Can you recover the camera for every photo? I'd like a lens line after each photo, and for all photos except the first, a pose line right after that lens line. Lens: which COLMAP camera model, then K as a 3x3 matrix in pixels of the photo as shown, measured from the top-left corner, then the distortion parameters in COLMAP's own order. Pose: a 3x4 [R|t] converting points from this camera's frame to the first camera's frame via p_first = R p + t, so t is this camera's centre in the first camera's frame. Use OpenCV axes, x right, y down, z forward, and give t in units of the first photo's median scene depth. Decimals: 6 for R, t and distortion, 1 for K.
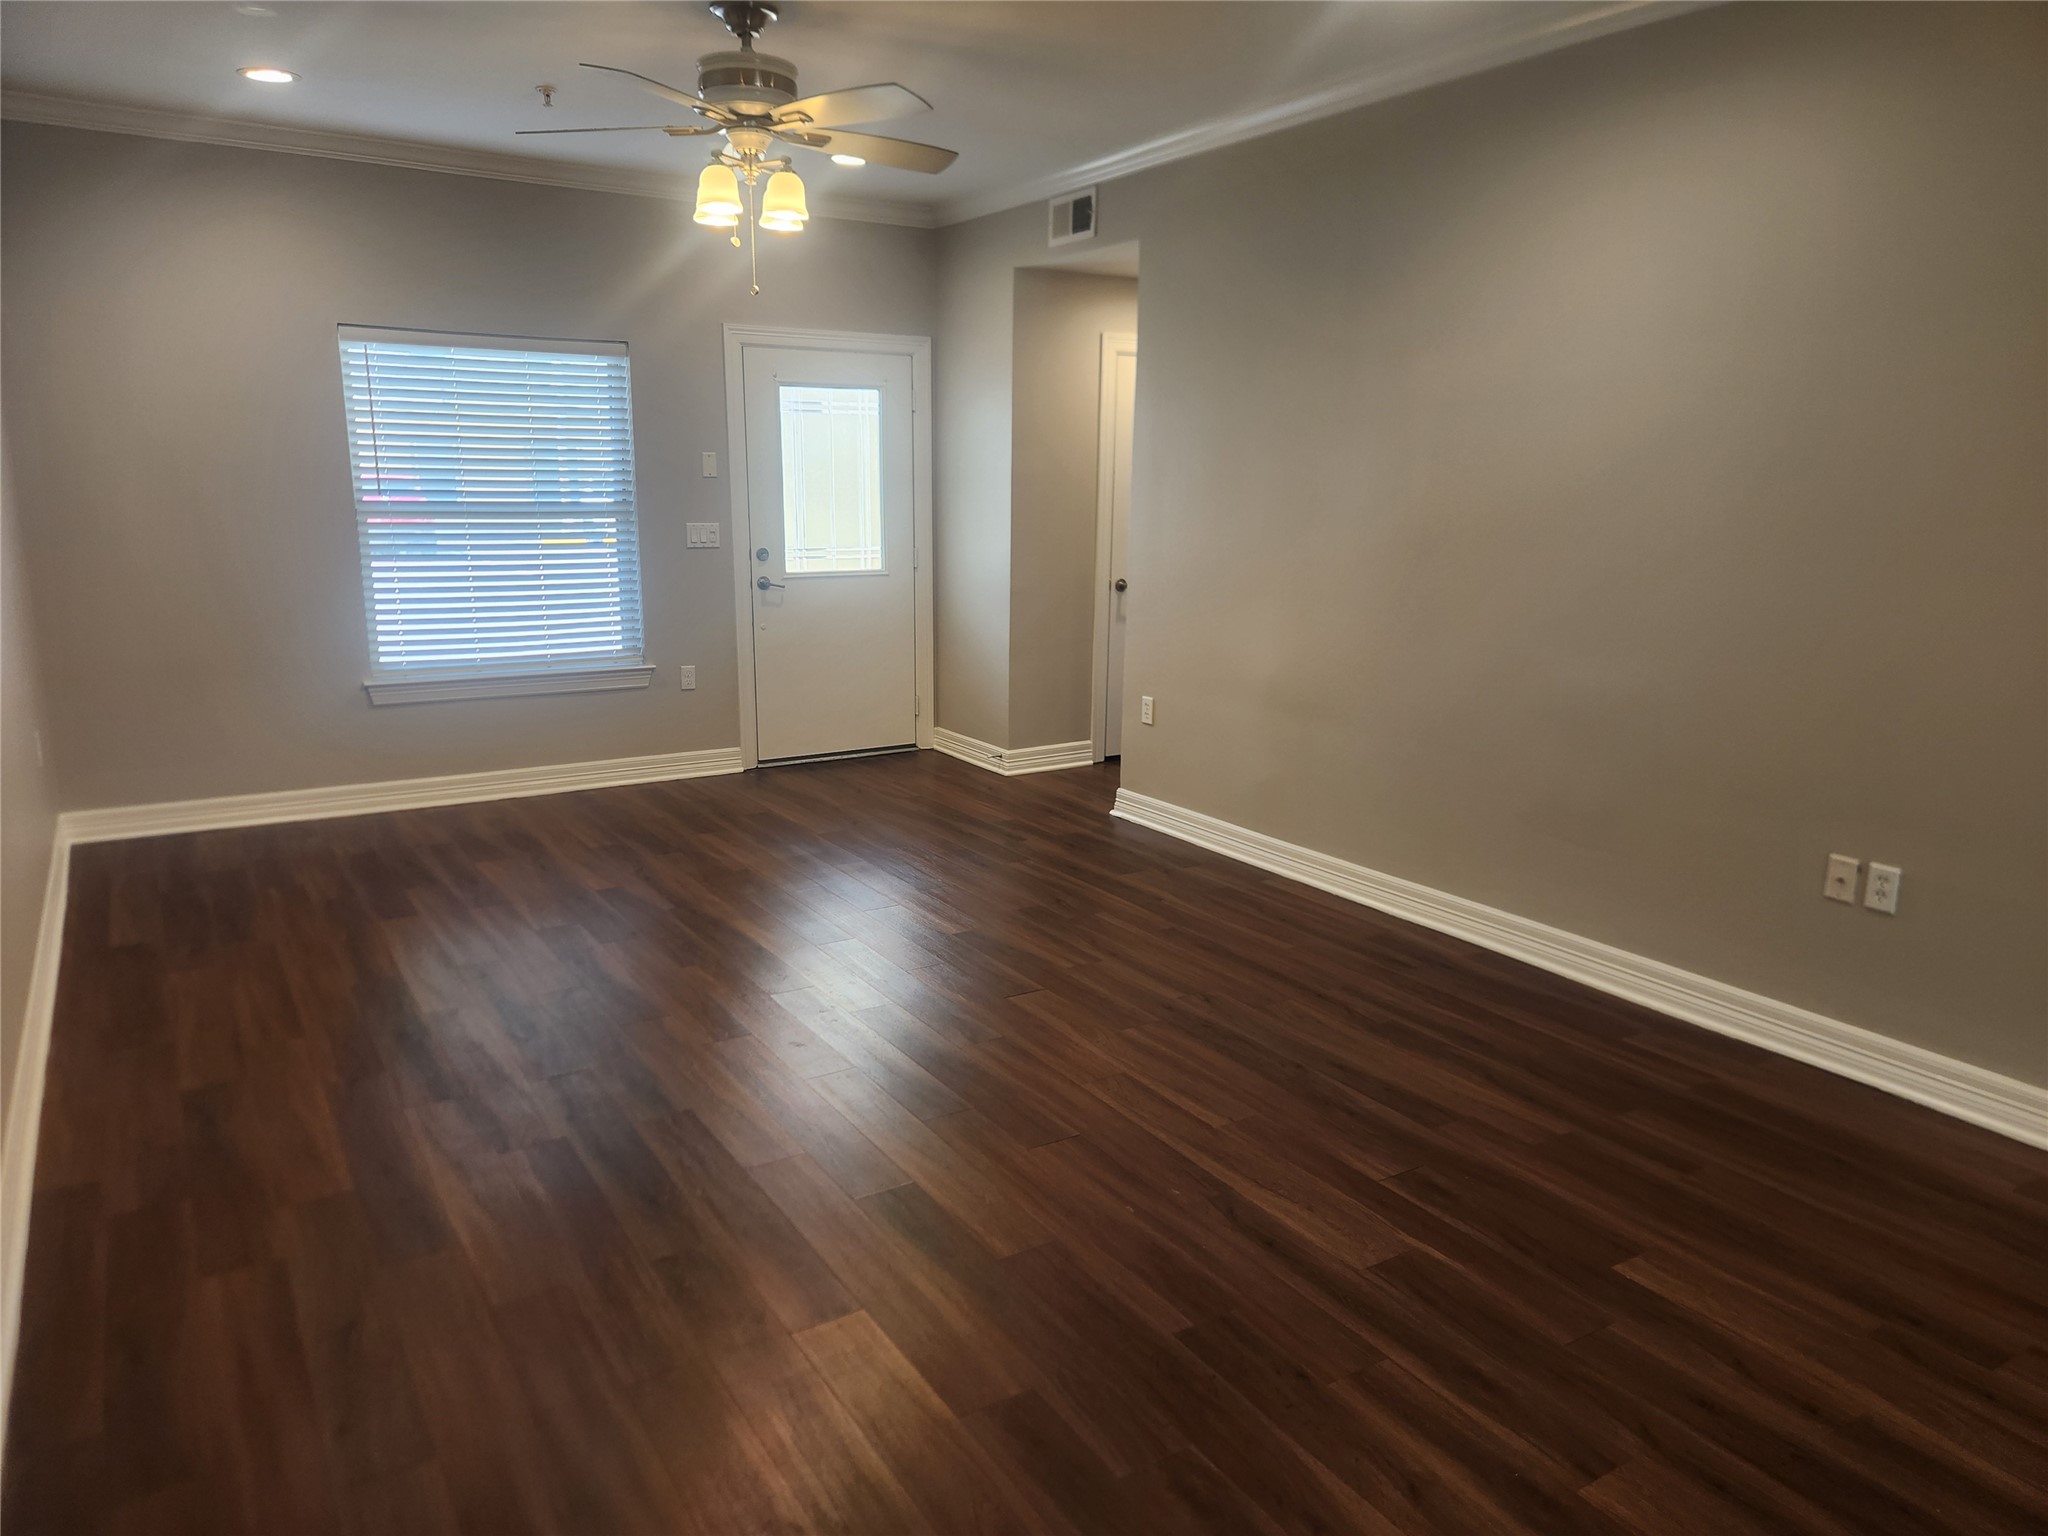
lens RADIAL K [[1384.3, 0, 1014.1], [0, 1384.3, 761.0], [0, 0, 1]] dist [0.039032, -0.004542]
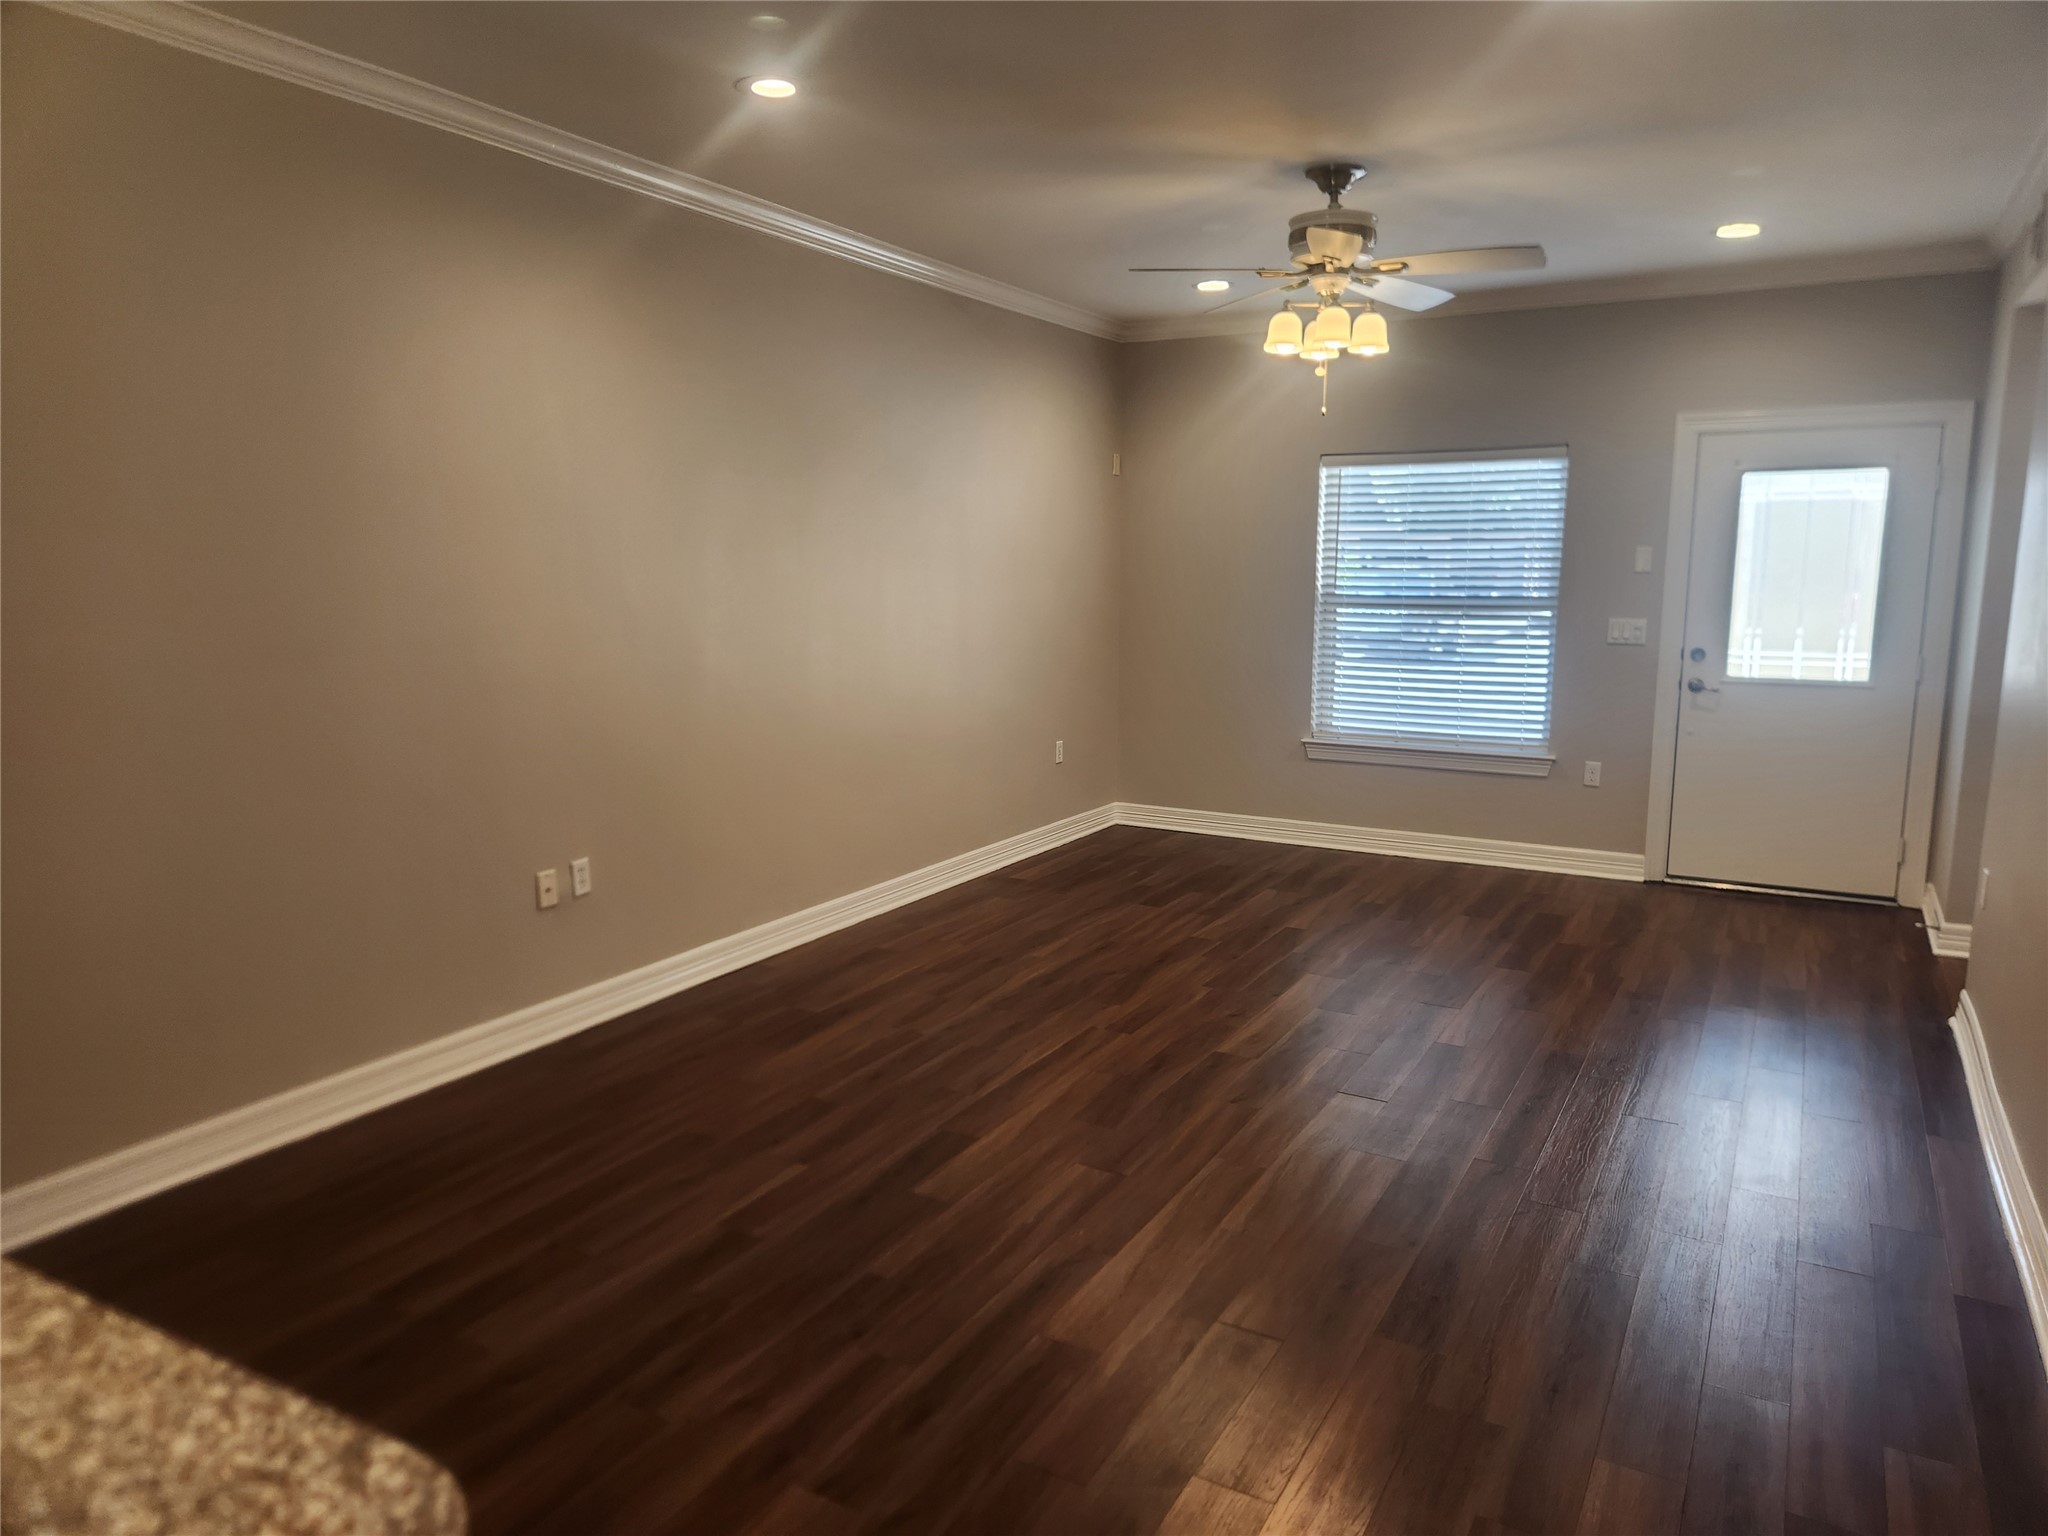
lens RADIAL K [[1378.0, 0, 1024.0], [0, 1378.0, 768.0], [0, 0, 1]] dist [0.077792, -0.076681]
pose [[0.474162, 0.125809, -0.871402, 0.648623], [-0.175753, 0.983343, 0.046337, -0.058326], [0.862717, 0.131181, 0.488376, 0.249522]]
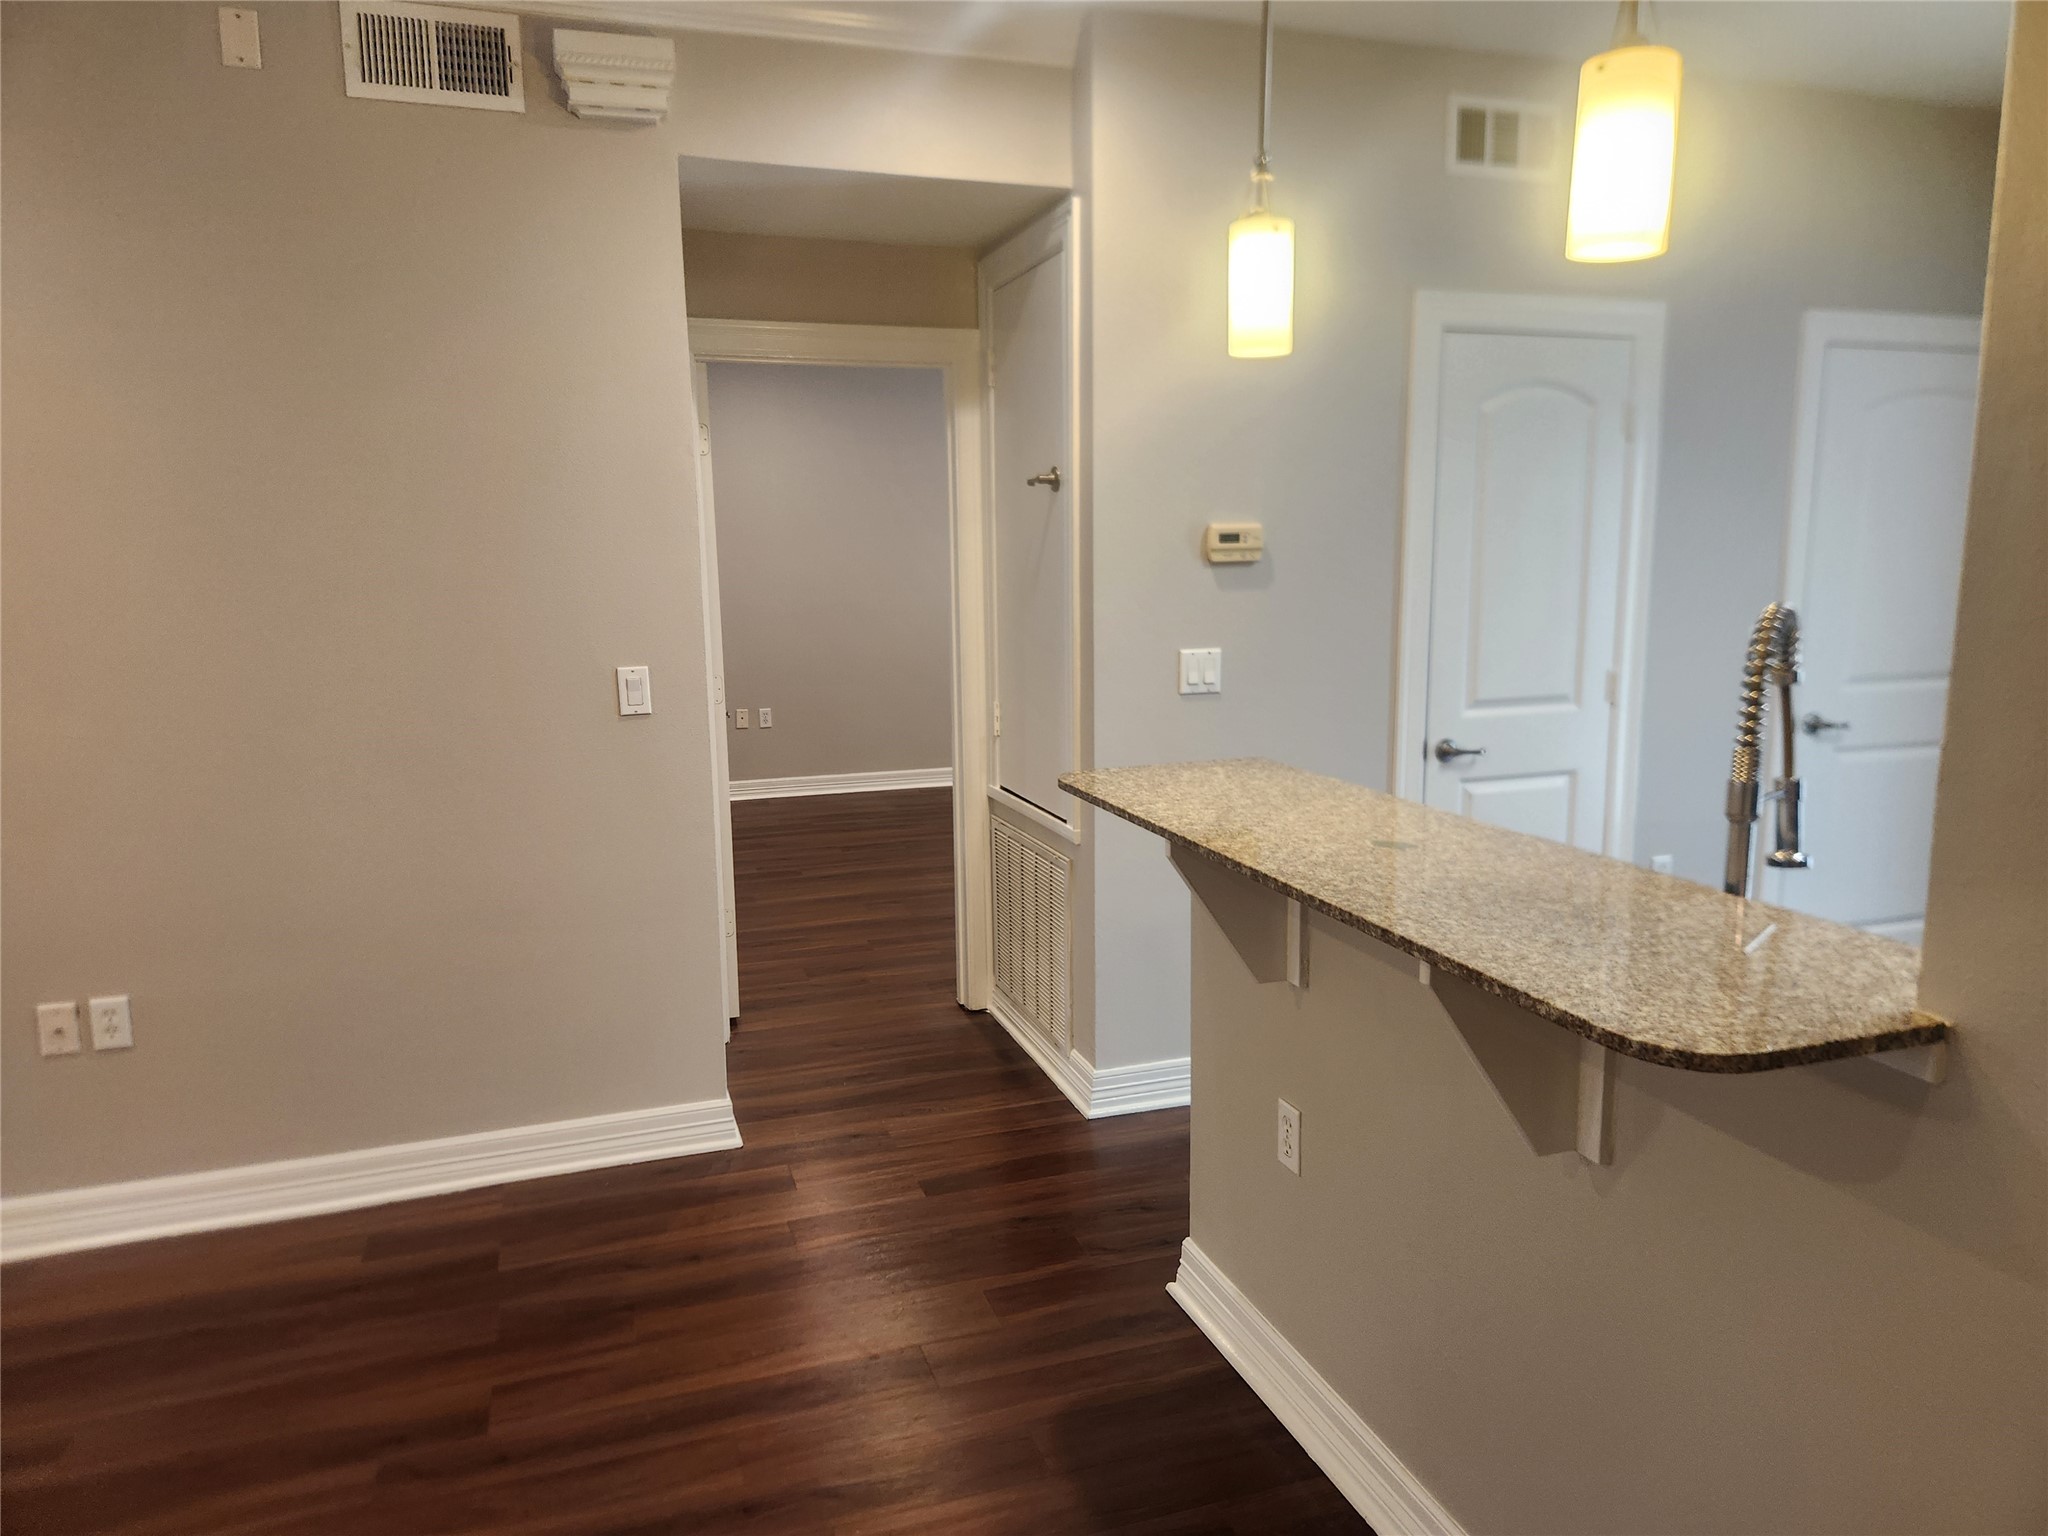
lens RADIAL K [[1384.3, 0, 1014.1], [0, 1384.3, 761.0], [0, 0, 1]] dist [0.039032, -0.004542]
pose [[0.238668, -0.164833, 0.957010, -0.052333], [0.217653, 0.969497, 0.112703, -0.035181], [-0.946396, 0.181397, 0.267265, 0.148638]]
